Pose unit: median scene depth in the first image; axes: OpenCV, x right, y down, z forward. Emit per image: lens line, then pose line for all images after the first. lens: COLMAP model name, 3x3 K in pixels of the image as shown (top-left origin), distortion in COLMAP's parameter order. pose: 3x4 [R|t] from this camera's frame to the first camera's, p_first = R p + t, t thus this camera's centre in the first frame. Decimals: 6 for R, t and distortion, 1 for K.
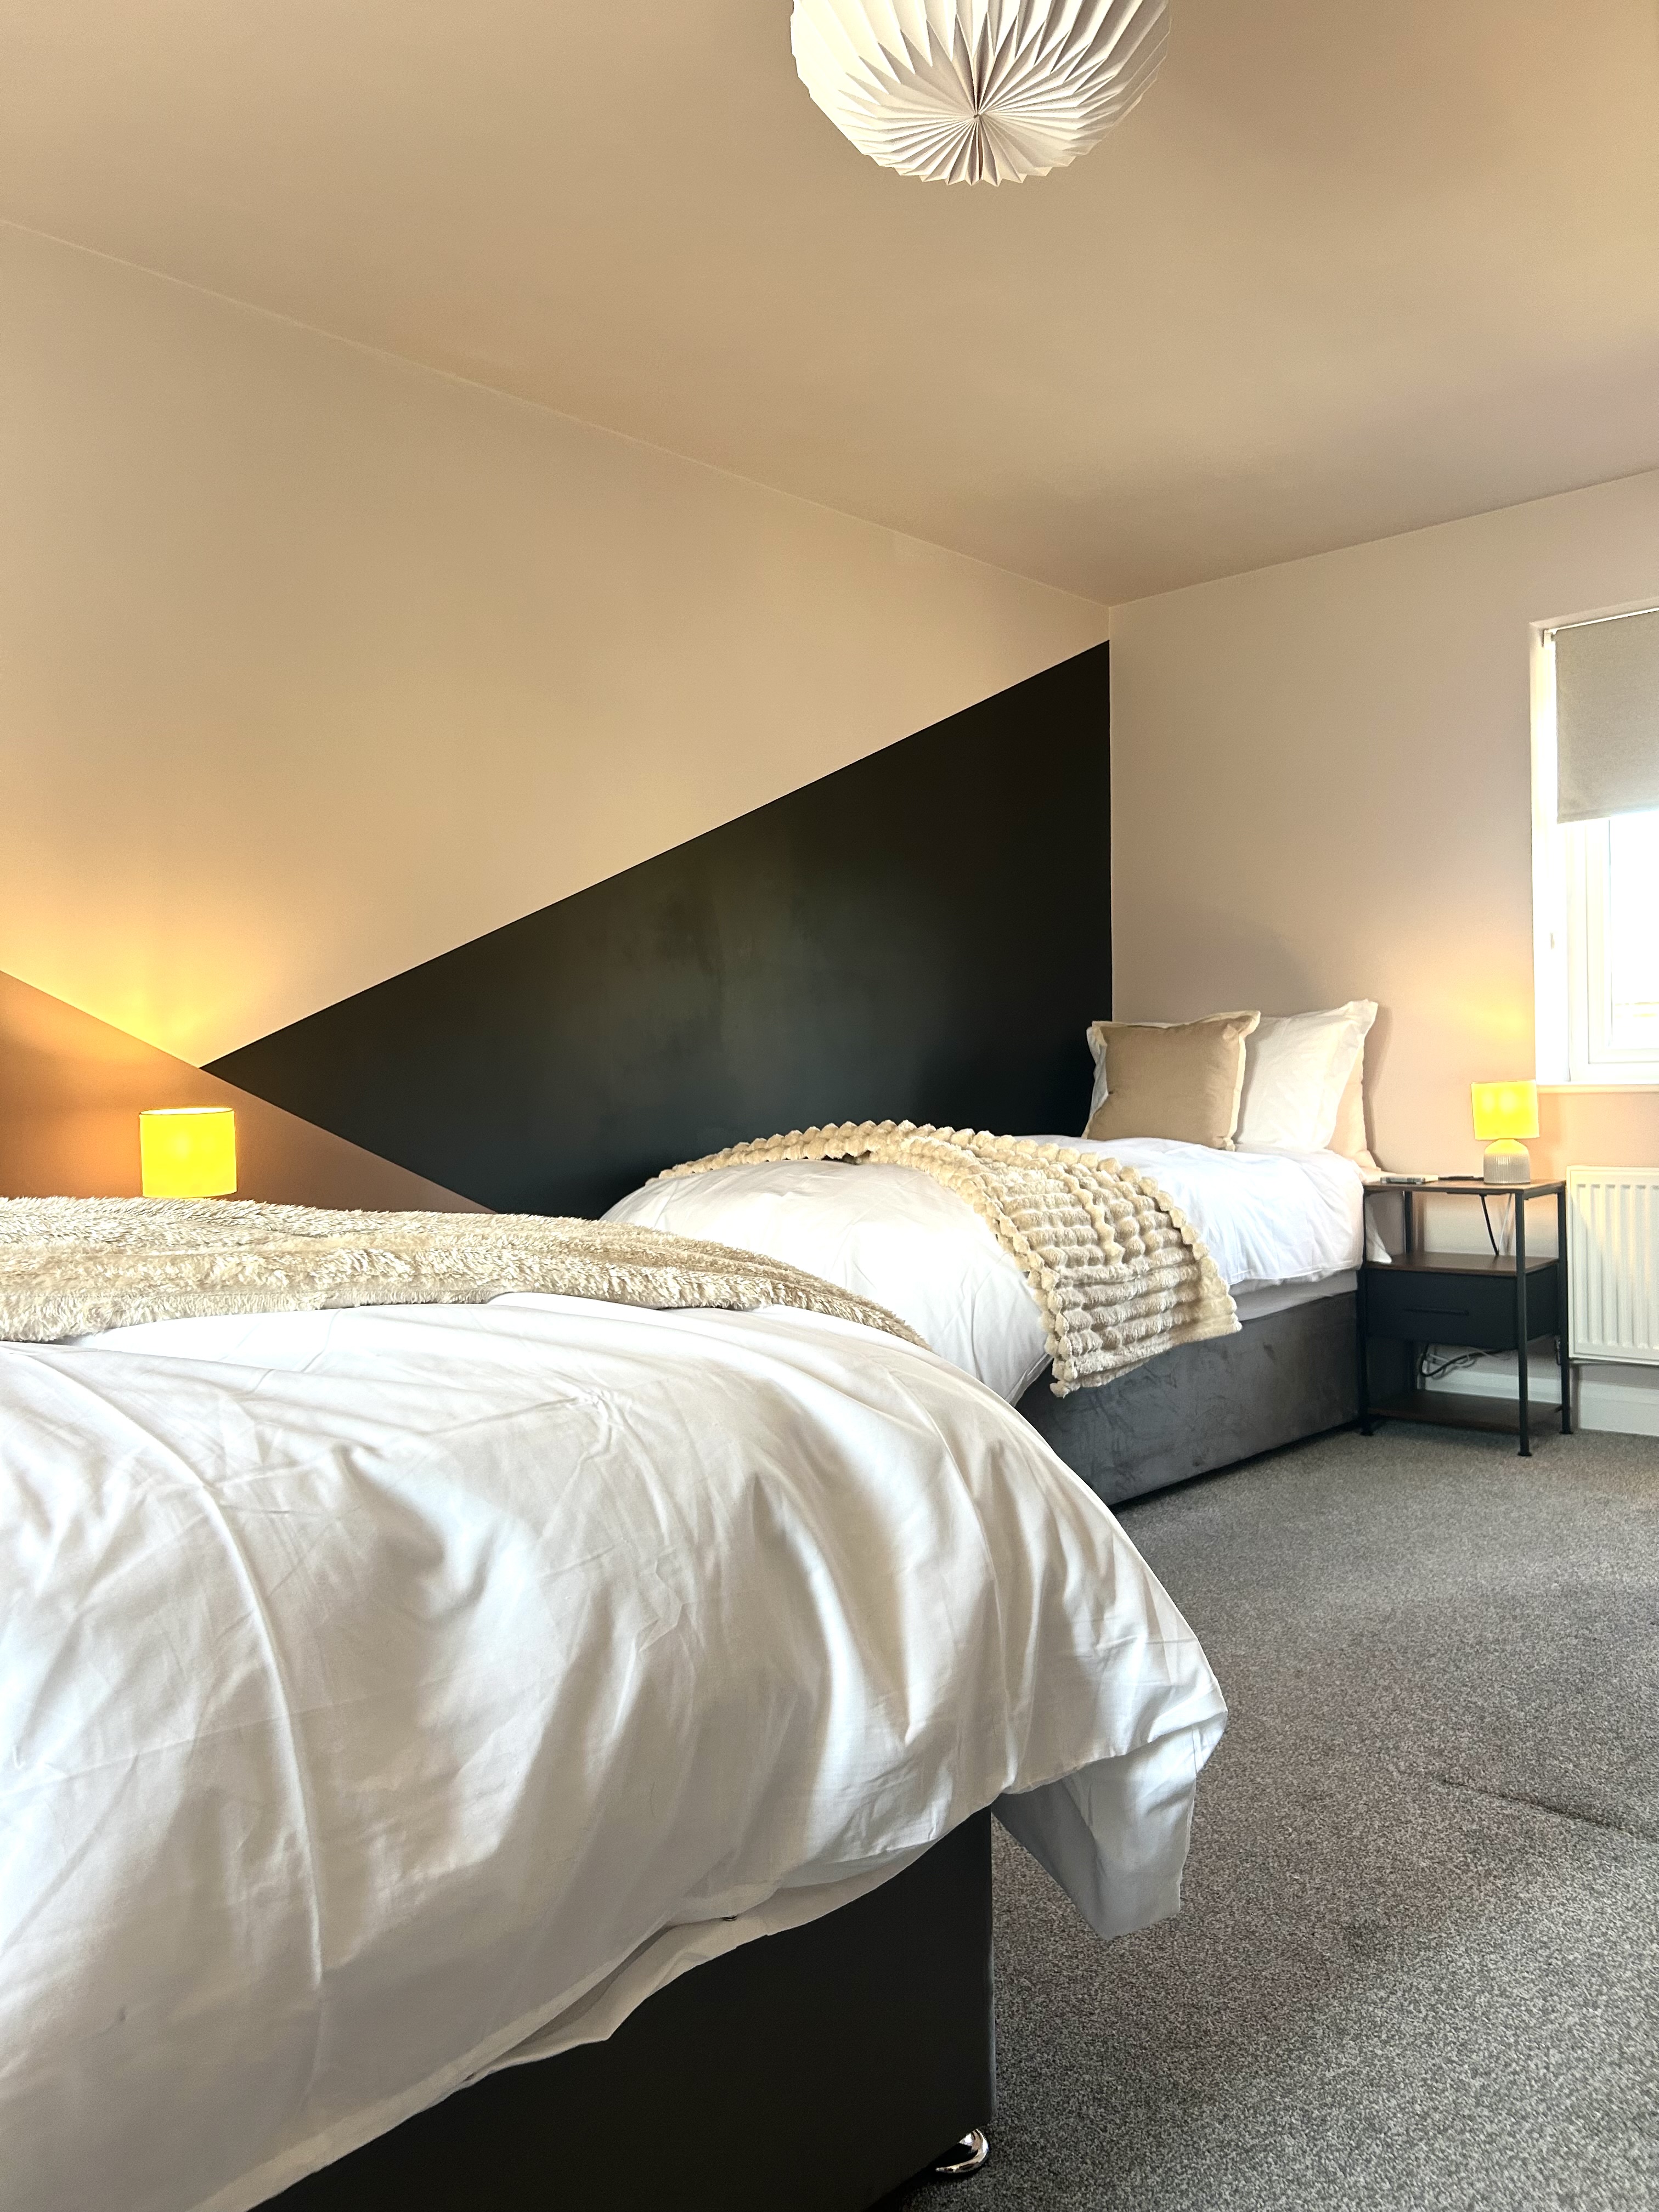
lens RADIAL K [[1679.0, 0, 816.5], [0, 1679.0, 1095.2], [0, 0, 1]] dist [0.022013, -0.026669]
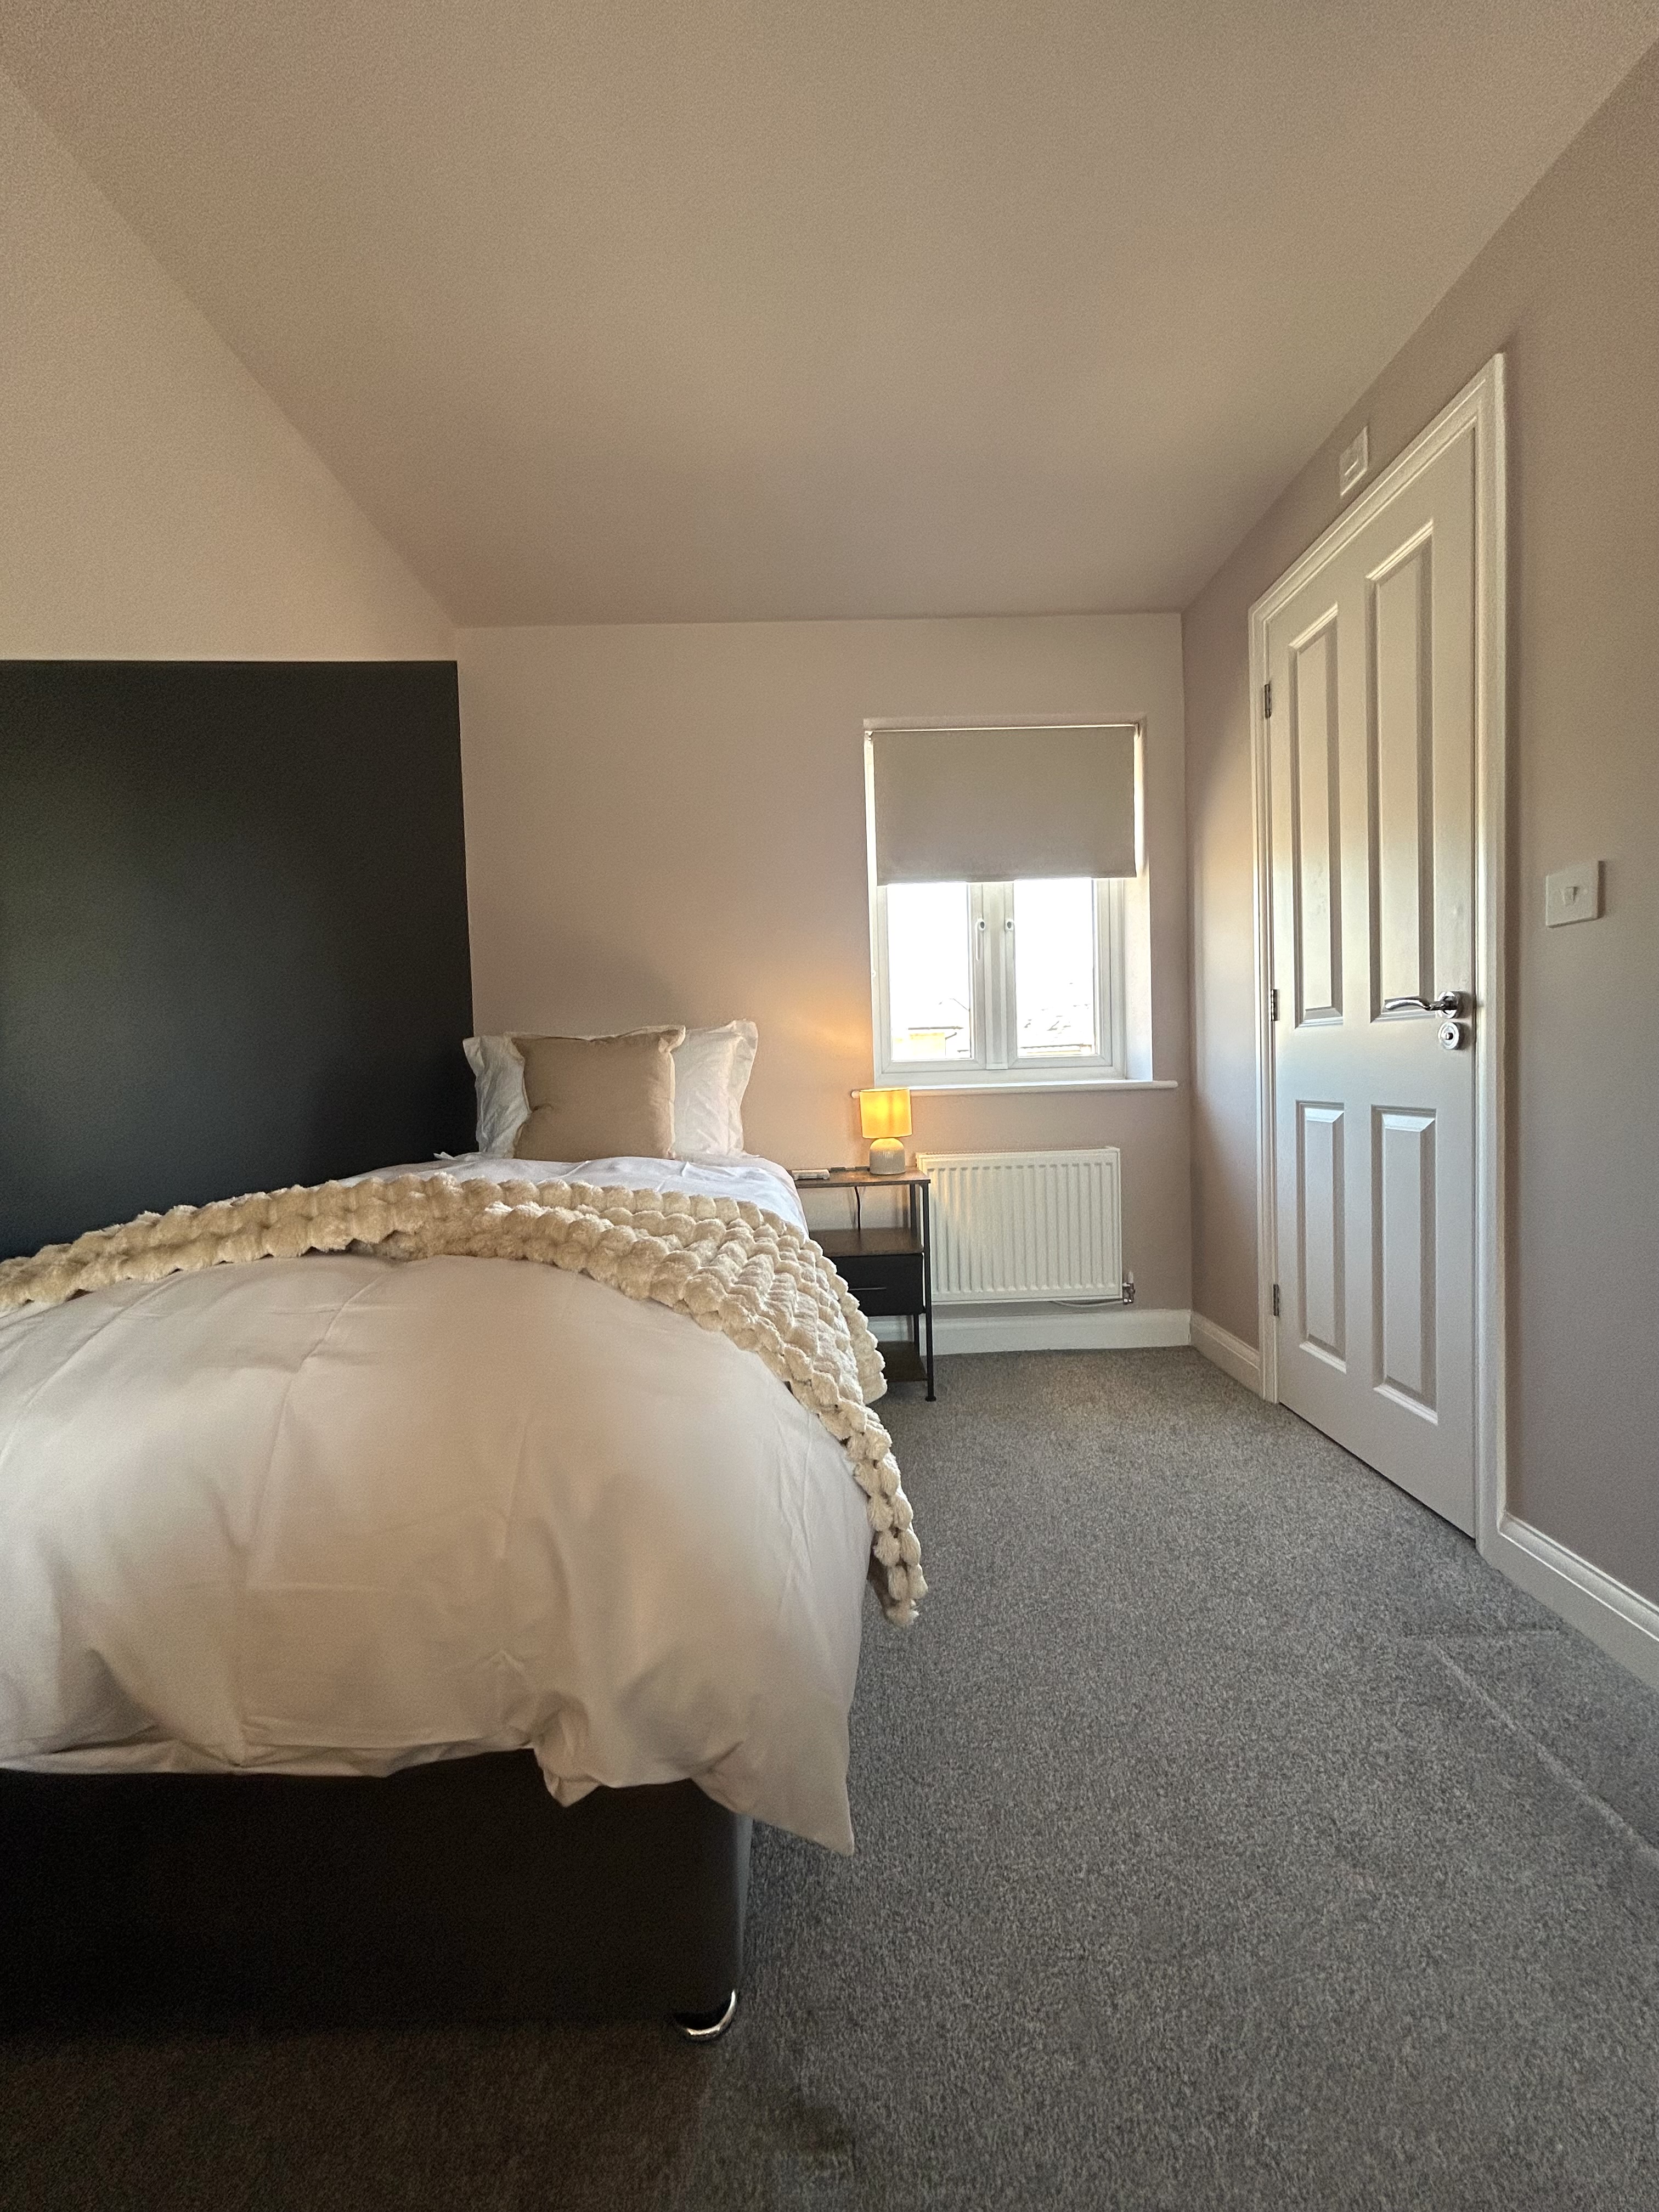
lens RADIAL K [[887.4, 0, 826.2], [0, 887.4, 1111.4], [0, 0, 1]] dist [-0.007038, 0.003347]
pose [[0.711027, -0.038456, 0.702112, -0.173636], [0.018664, 0.999184, 0.035826, -0.038953], [-0.702917, -0.012369, 0.711164, 1.457051]]
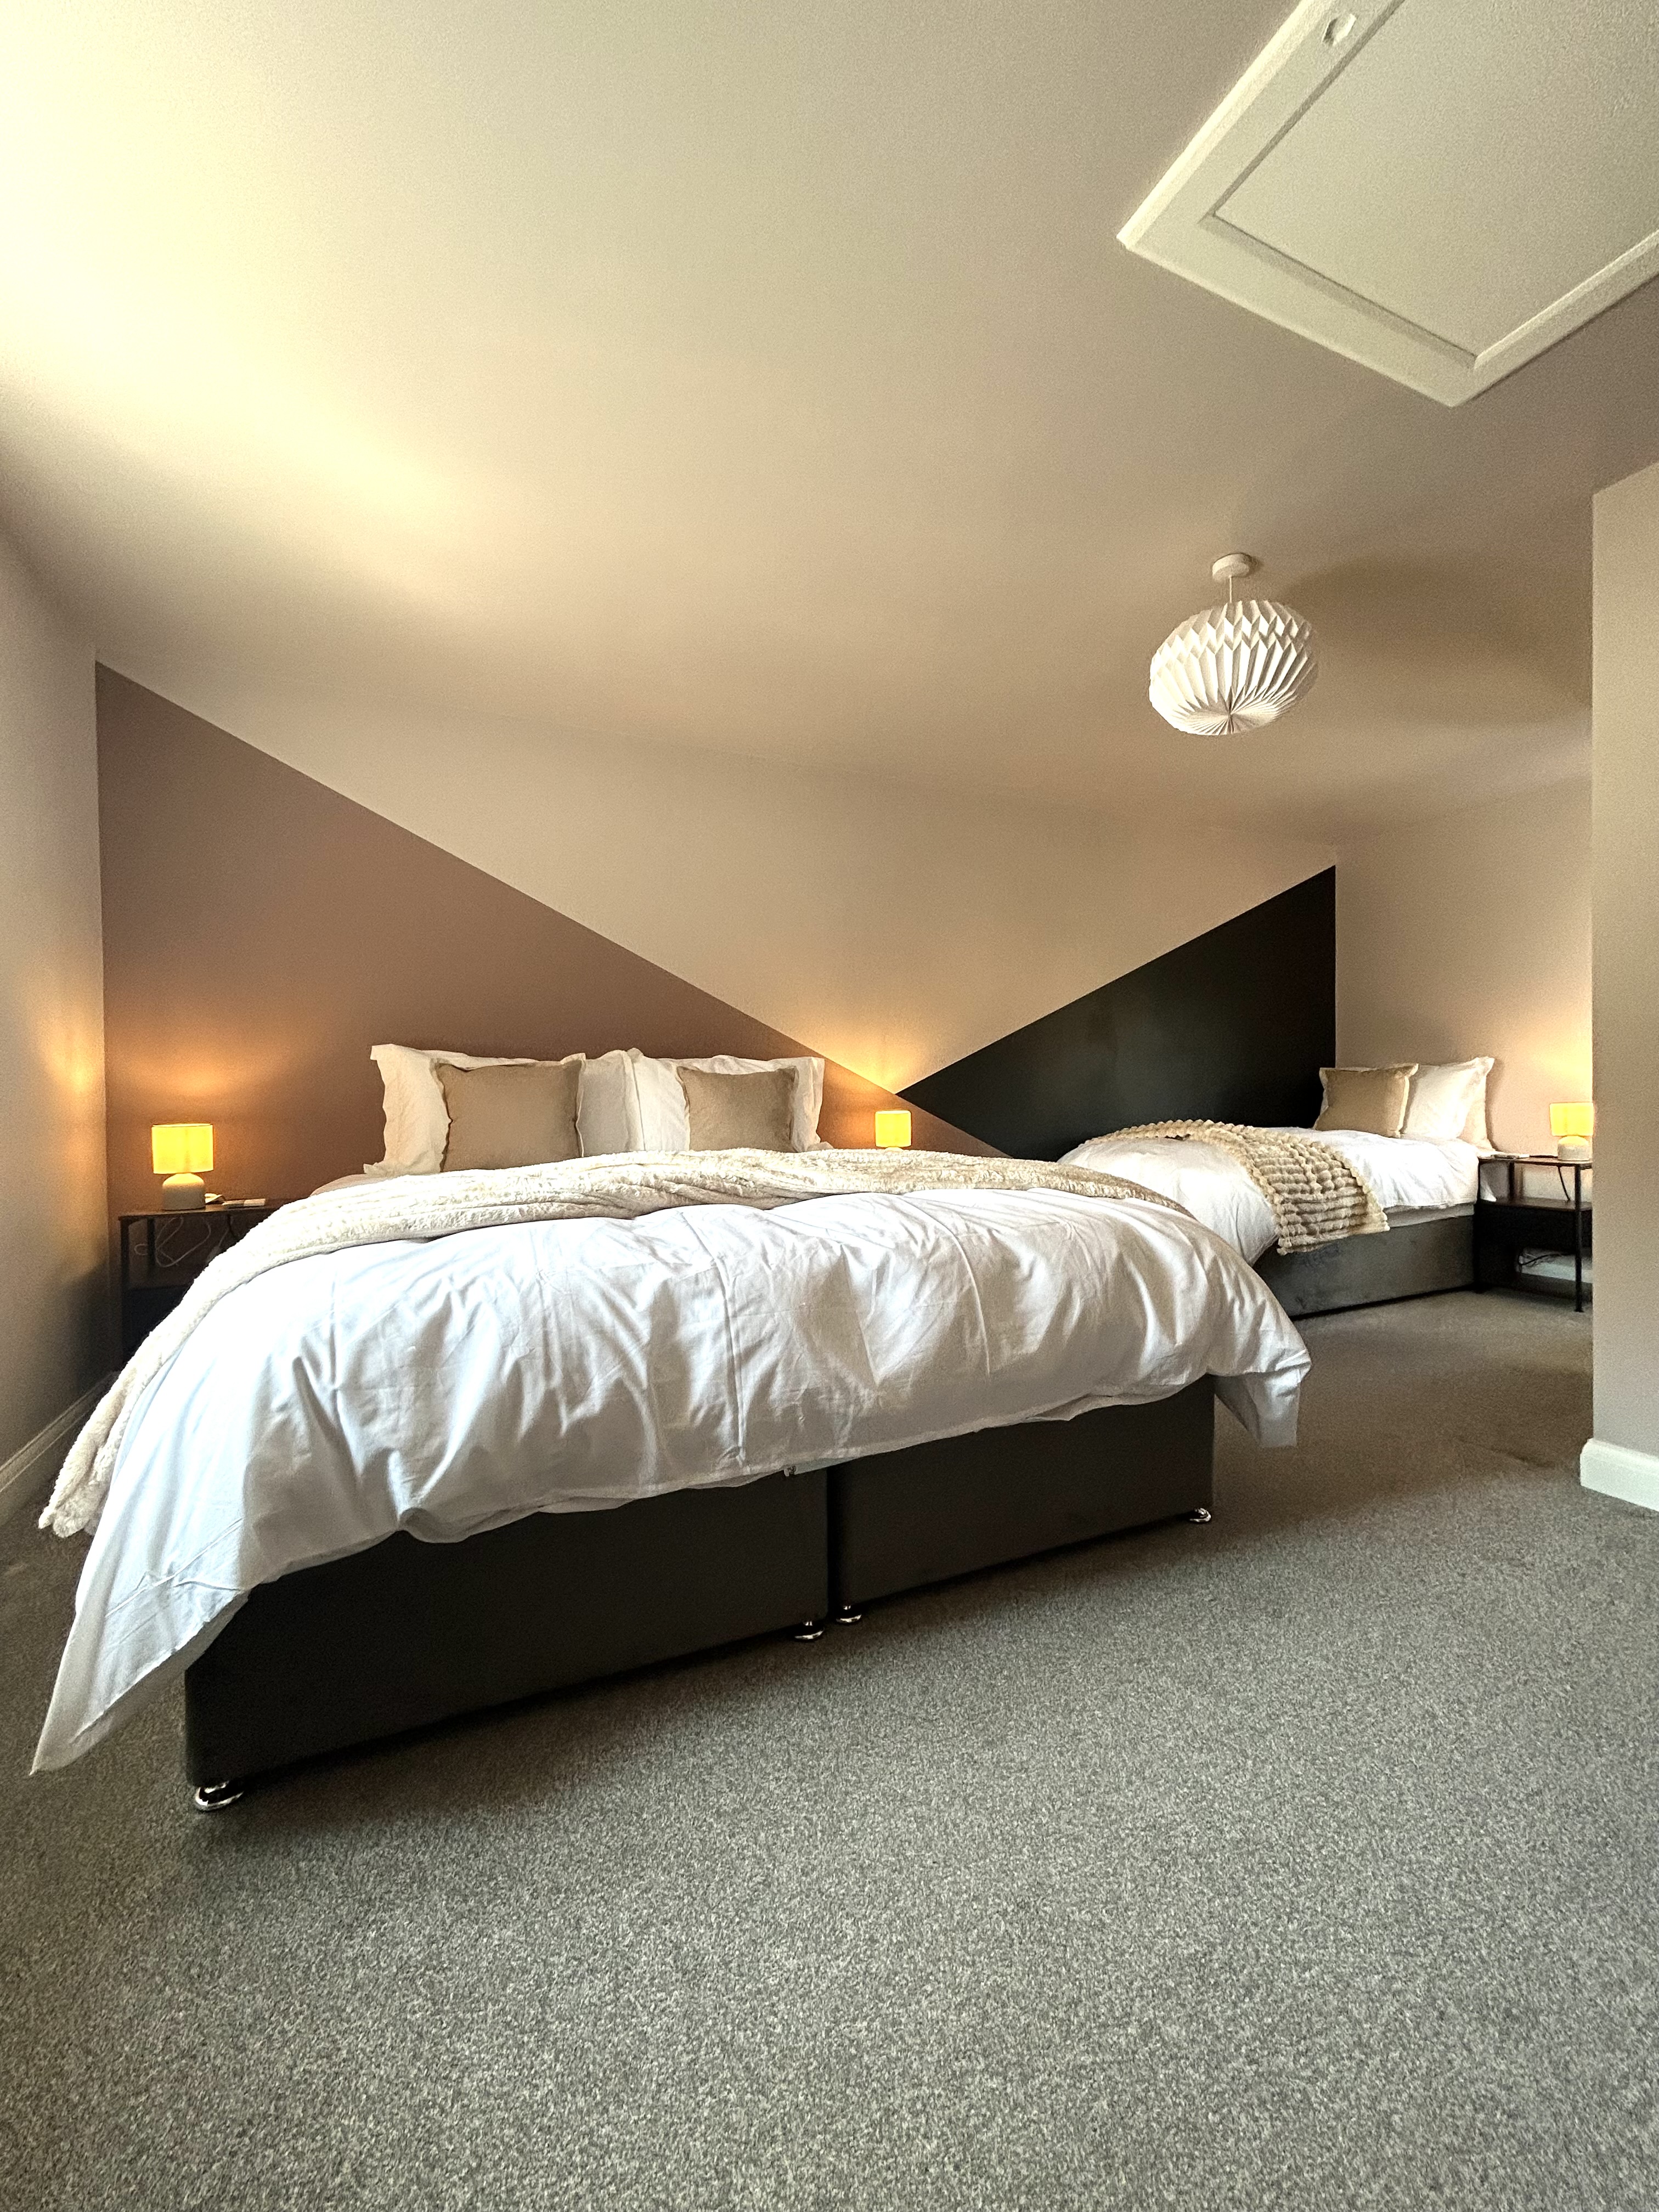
lens RADIAL K [[887.4, 0, 839.0], [0, 887.4, 1111.6], [0, 0, 1]] dist [-0.007038, 0.003347]
pose [[0.935290, 0.016974, -0.353475, 0.029138], [-0.009867, 0.999712, 0.021899, -0.031339], [0.353745, -0.016994, 0.935187, -0.395037]]
